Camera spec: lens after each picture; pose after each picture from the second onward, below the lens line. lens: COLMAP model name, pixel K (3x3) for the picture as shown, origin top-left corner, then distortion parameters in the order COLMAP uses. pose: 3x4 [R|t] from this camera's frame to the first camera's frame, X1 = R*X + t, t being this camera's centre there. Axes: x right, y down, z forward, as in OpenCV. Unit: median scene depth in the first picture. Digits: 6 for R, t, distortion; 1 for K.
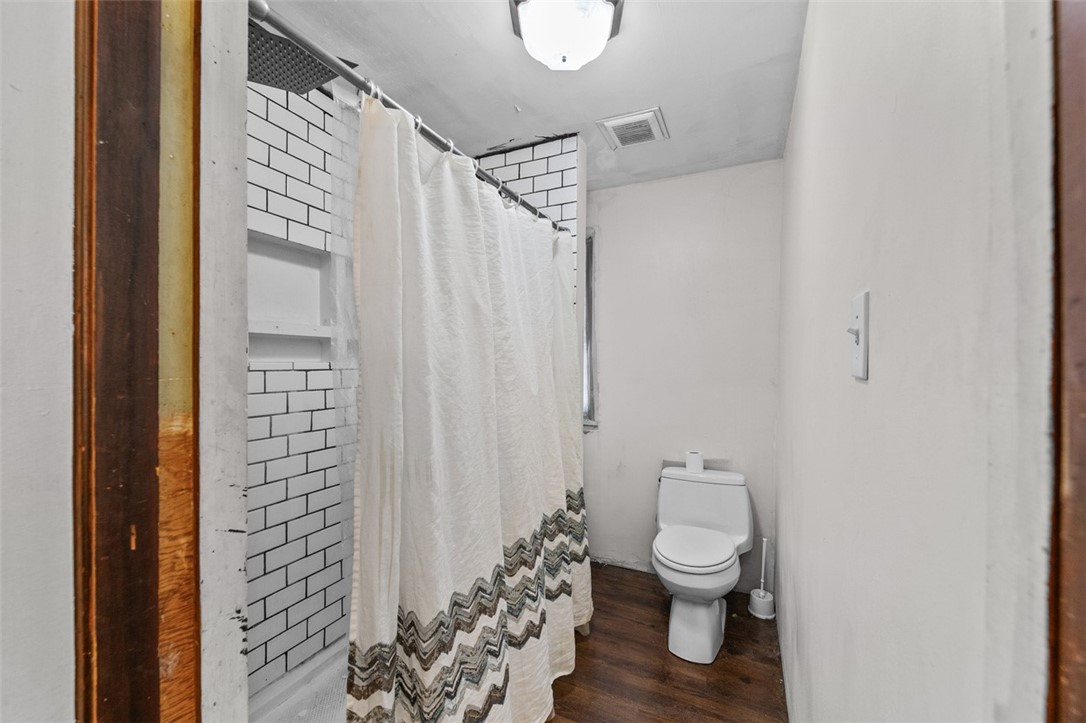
lens RADIAL K [[424.5, 0, 541.6], [0, 424.5, 363.2], [0, 0, 1]] dist [0.001313, -0.000231]
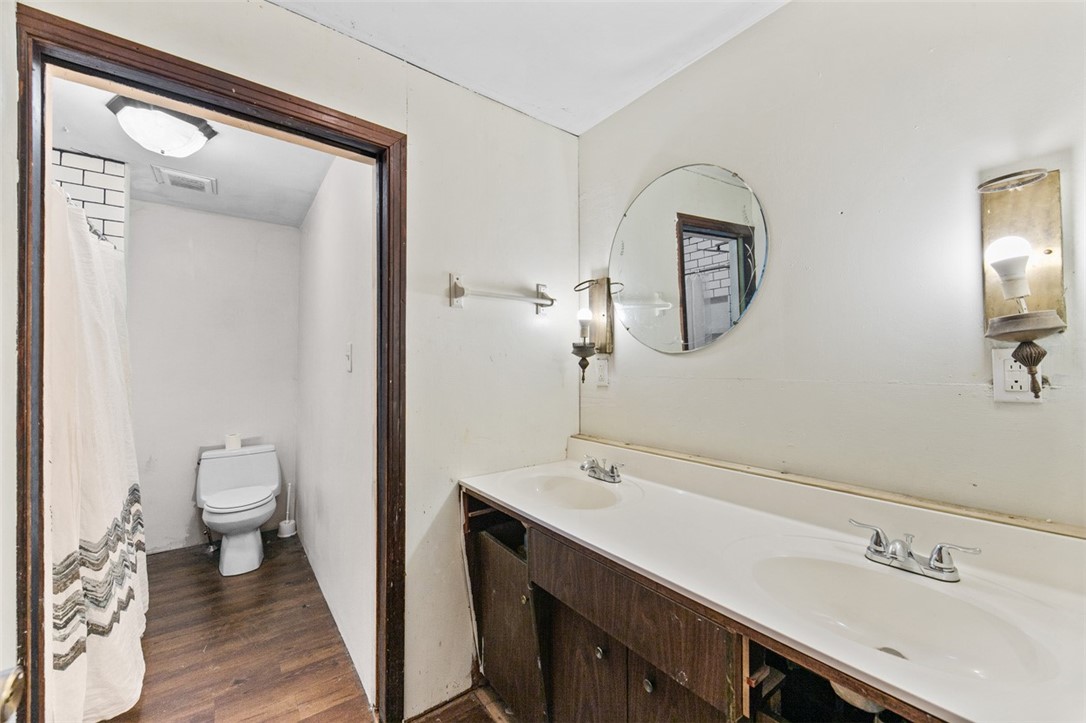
lens RADIAL K [[424.5, 0, 541.6], [0, 424.5, 363.2], [0, 0, 1]] dist [0.001313, -0.000231]
pose [[0.467014, -0.000053, 0.884250, -0.402123], [0.003031, 0.999994, -0.001542, -0.004192], [-0.884245, 0.003400, 0.467012, -0.508669]]
